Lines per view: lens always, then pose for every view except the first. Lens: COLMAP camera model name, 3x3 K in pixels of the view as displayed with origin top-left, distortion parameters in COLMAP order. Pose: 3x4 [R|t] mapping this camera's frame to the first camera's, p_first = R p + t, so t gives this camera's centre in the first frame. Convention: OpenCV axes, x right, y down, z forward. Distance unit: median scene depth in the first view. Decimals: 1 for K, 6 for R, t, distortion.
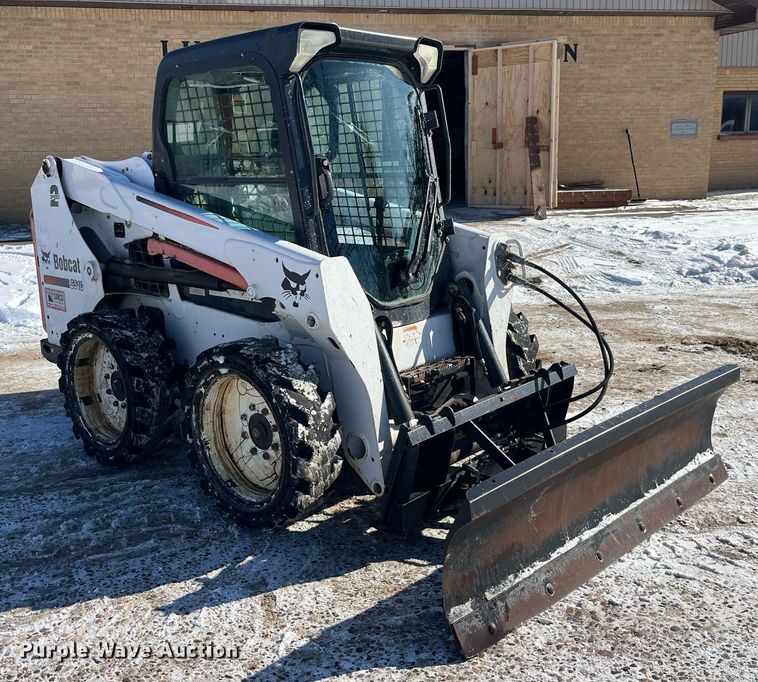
lens RADIAL K [[812.2, 0, 377.2], [0, 812.2, 330.9], [0, 0, 1]] dist [0.031817, 0.003961]
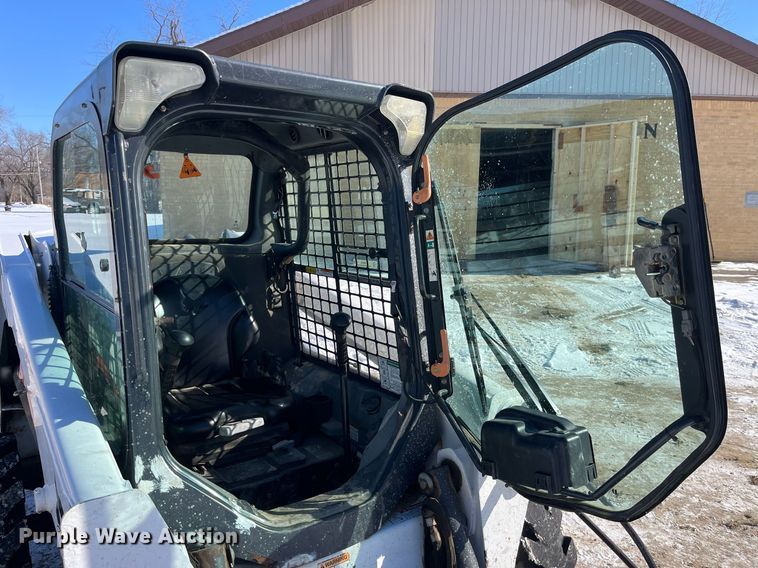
lens RADIAL K [[570.8, 0, 375.2], [0, 570.8, 273.3], [0, 0, 1]] dist [0.076209, -0.085700]
pose [[0.977205, 0.058742, -0.204011, 0.041080], [-0.076880, 0.993651, -0.082146, -0.051018], [0.197891, 0.095958, 0.975516, 0.166301]]
